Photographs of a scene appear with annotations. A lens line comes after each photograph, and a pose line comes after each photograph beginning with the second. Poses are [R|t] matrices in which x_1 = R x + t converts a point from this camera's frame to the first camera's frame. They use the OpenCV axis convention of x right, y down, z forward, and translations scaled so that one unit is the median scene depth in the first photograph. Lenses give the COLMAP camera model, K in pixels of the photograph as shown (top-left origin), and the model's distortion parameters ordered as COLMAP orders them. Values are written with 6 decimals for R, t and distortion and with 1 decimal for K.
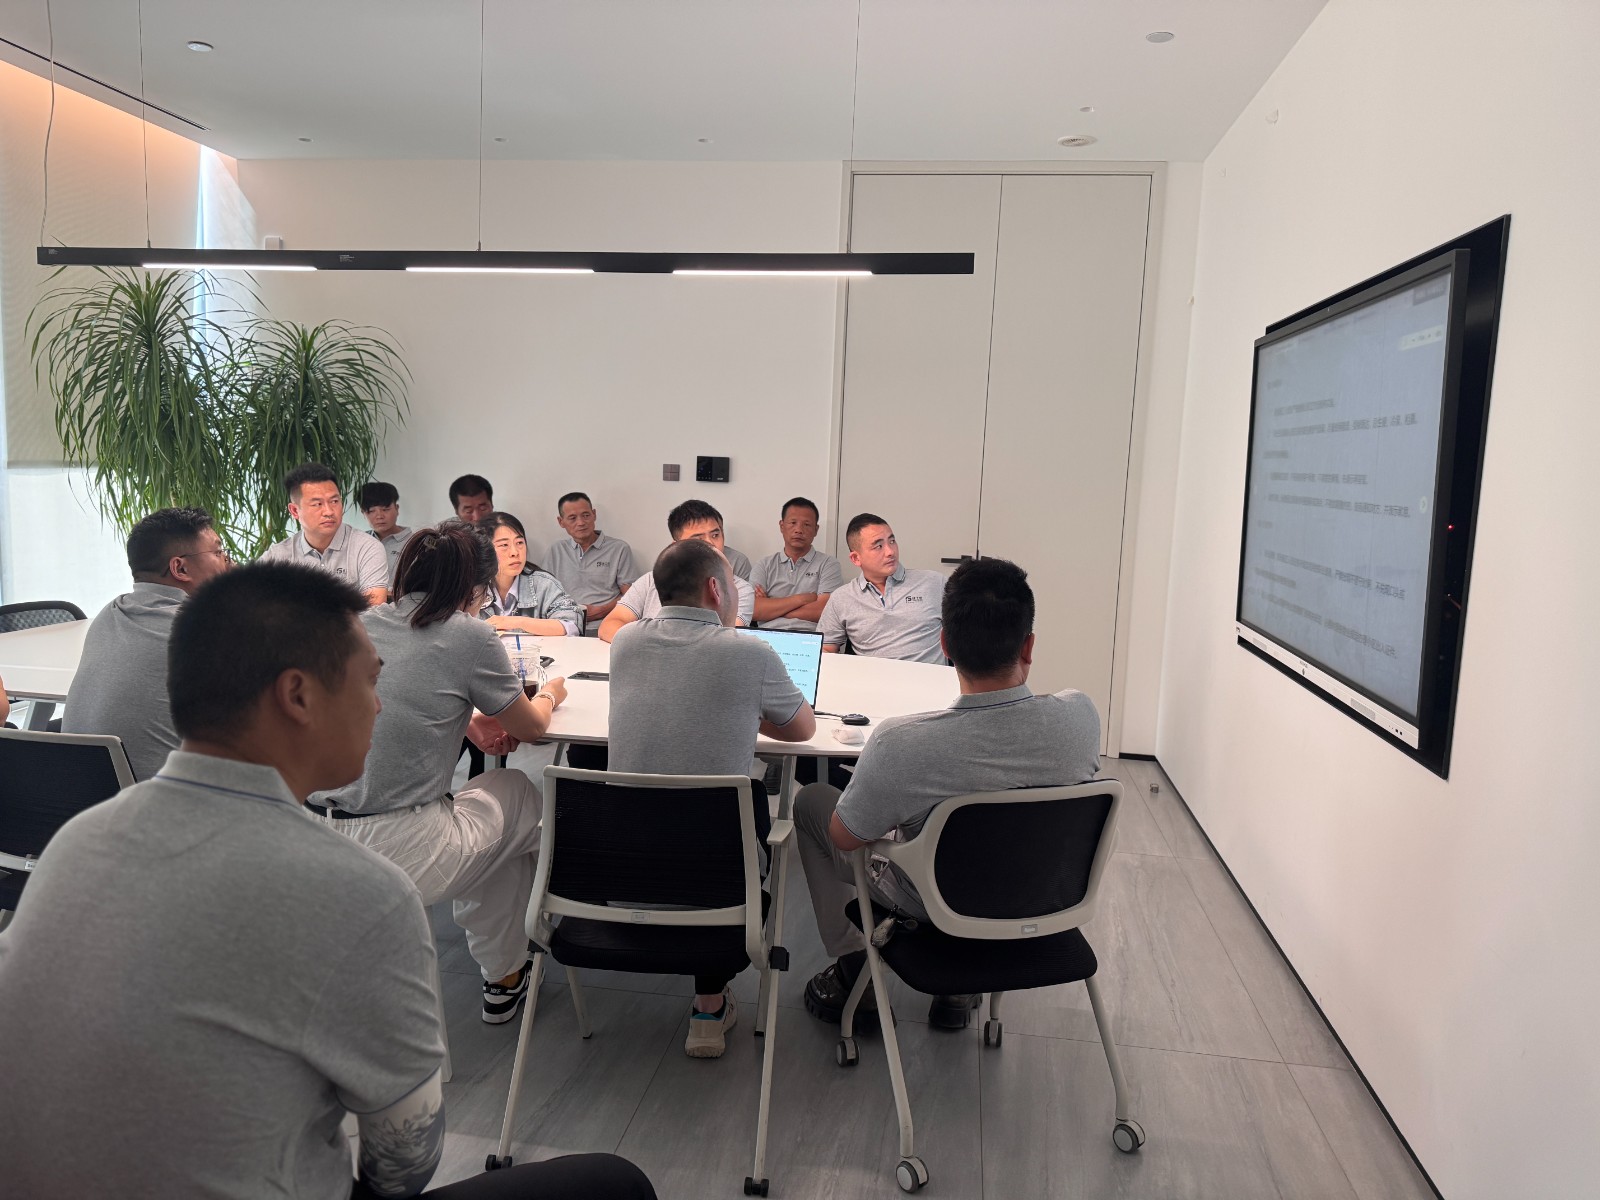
lens RADIAL K [[1160.8, 0, 806.4], [0, 1160.8, 604.0], [0, 0, 1]] dist [0.055524, -0.055805]
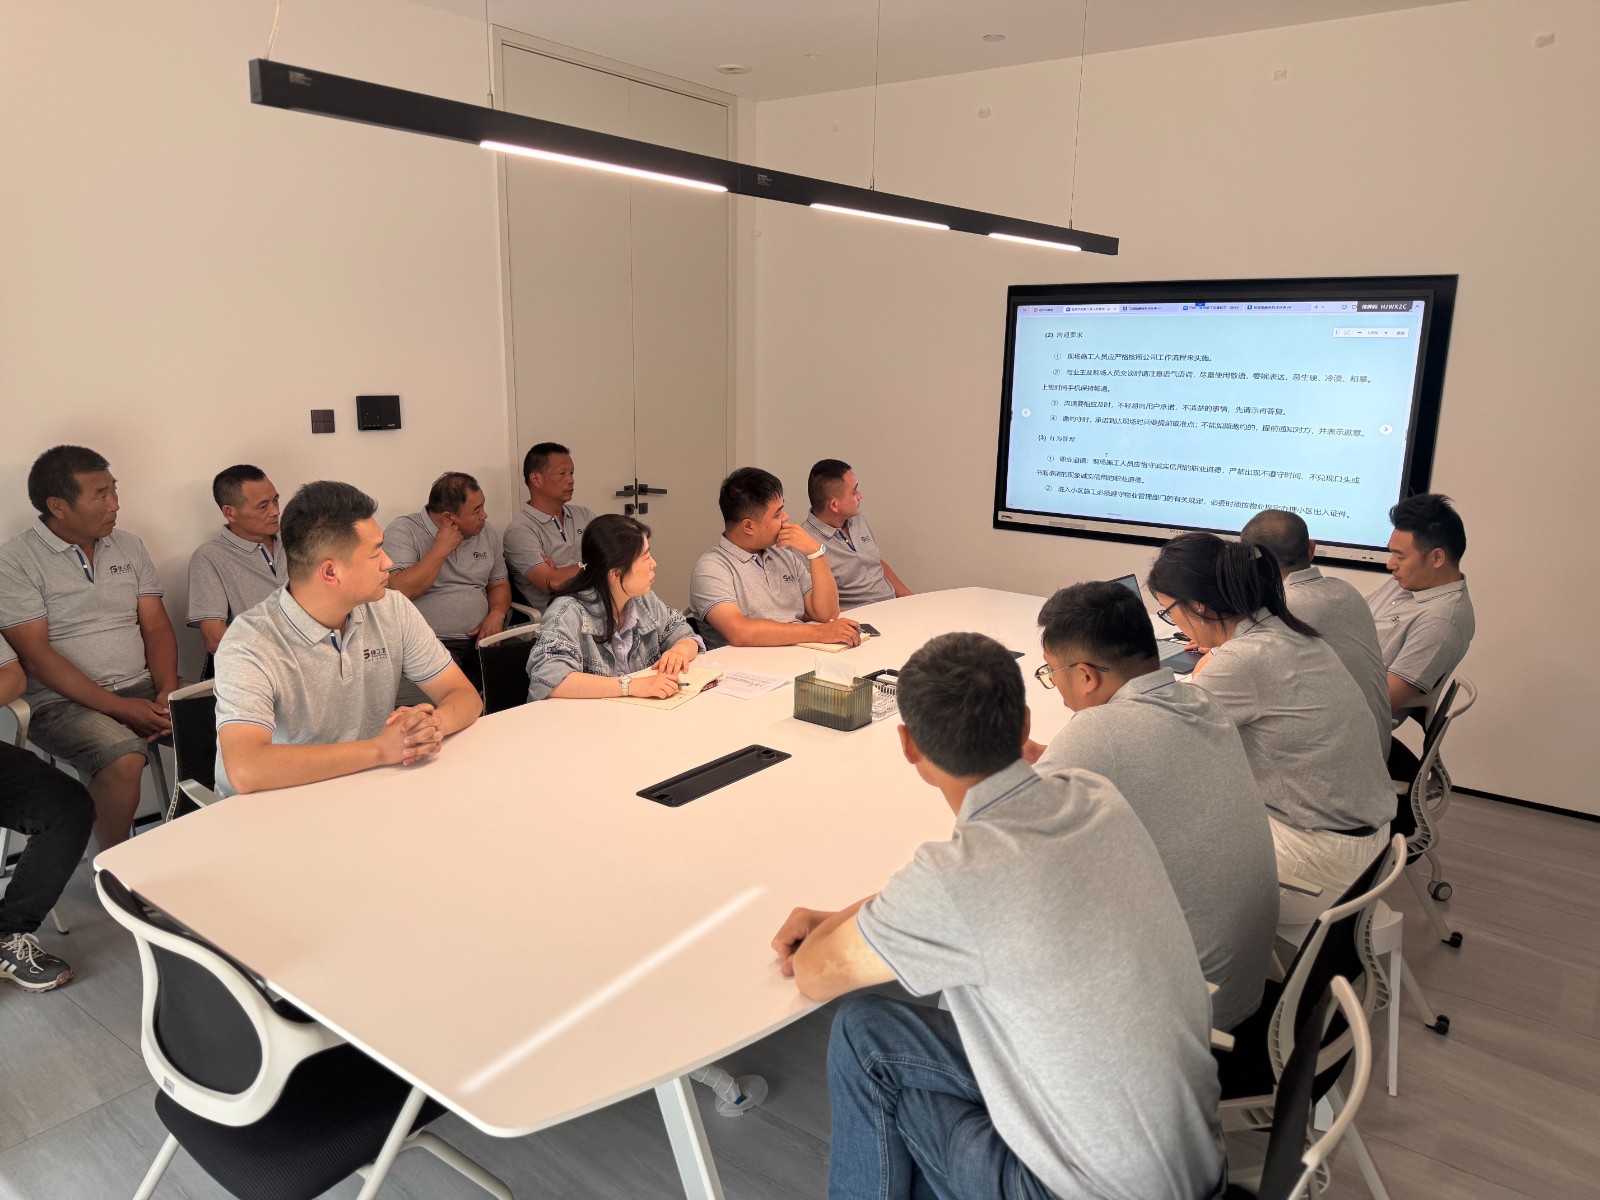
lens RADIAL K [[1118.8, 0, 804.1], [0, 1118.8, 608.7], [0, 0, 1]] dist [0.110805, -0.183507]
pose [[0.469841, -0.225912, 0.853354, -0.856038], [0.105355, 0.974140, 0.199881, -0.155524], [-0.876442, -0.004007, 0.481492, 0.570895]]
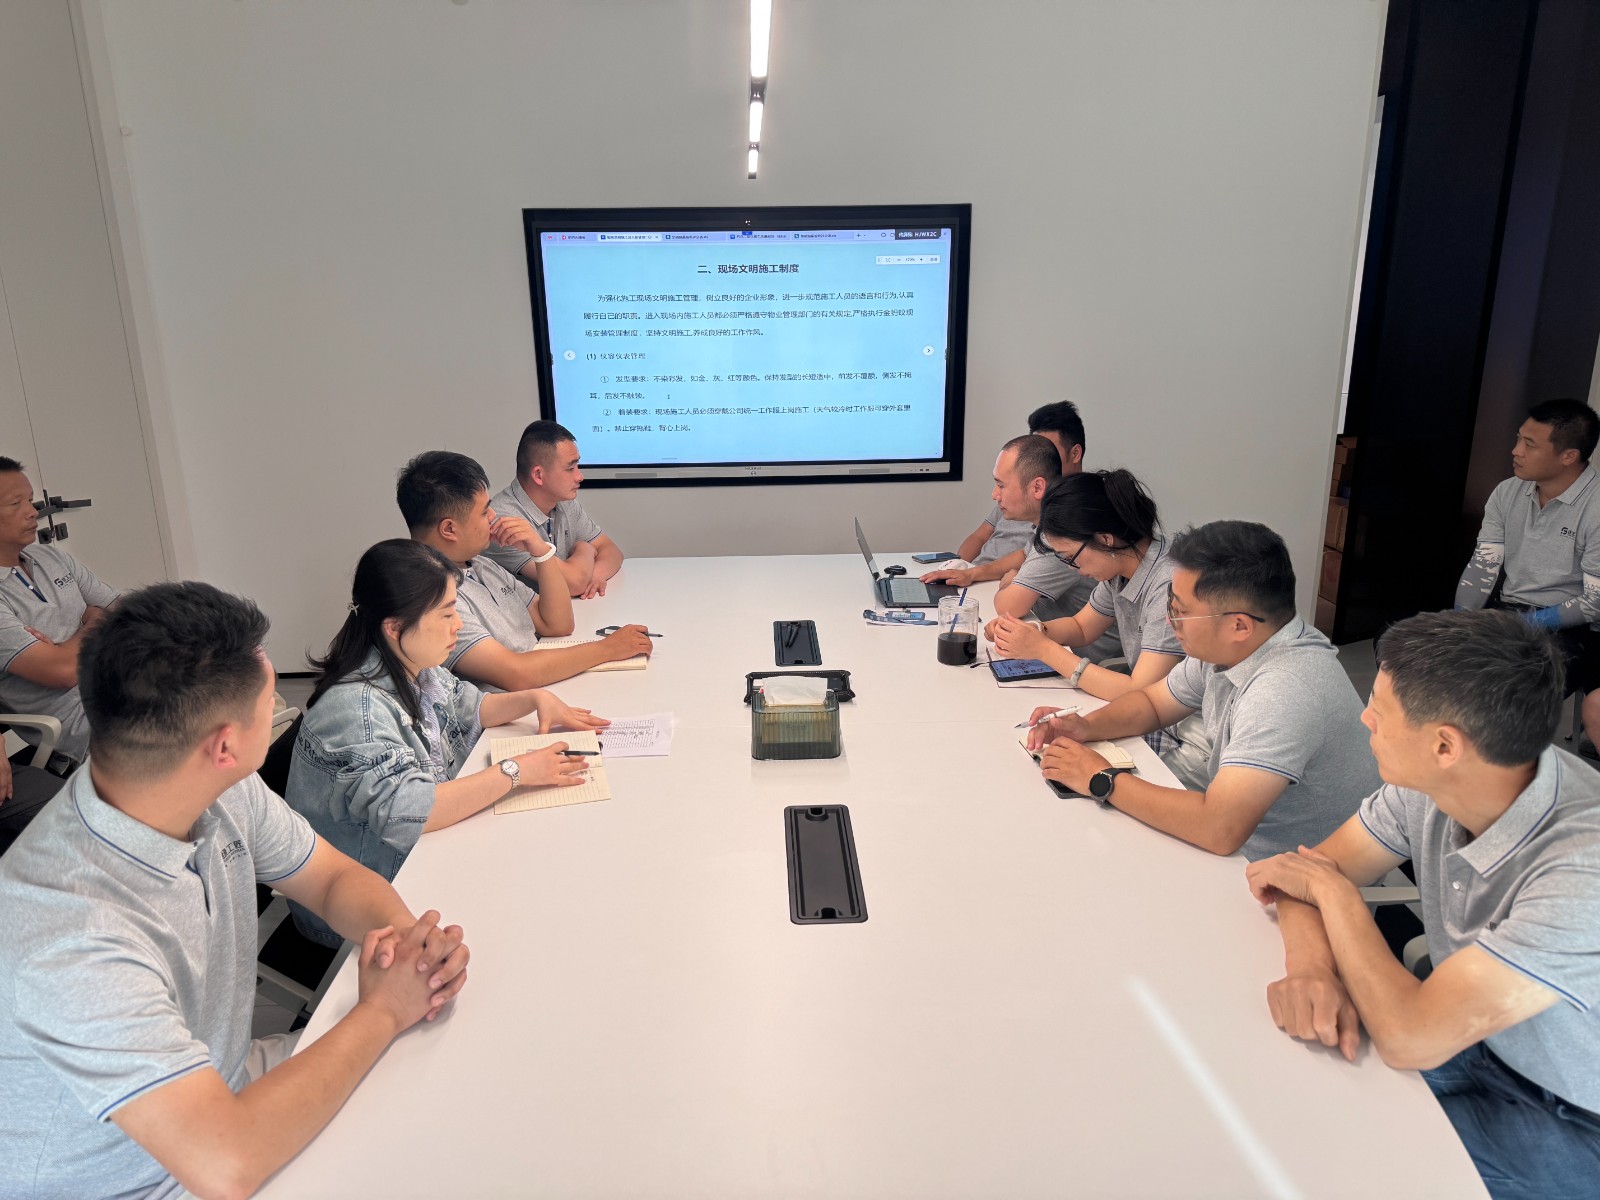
lens RADIAL K [[1118.8, 0, 804.1], [0, 1118.8, 608.7], [0, 0, 1]] dist [0.110805, -0.183507]
pose [[-0.196254, -0.308050, 0.930908, -0.785472], [0.123581, 0.934030, 0.335137, -0.202726], [-0.972734, 0.180814, -0.145238, 0.937455]]
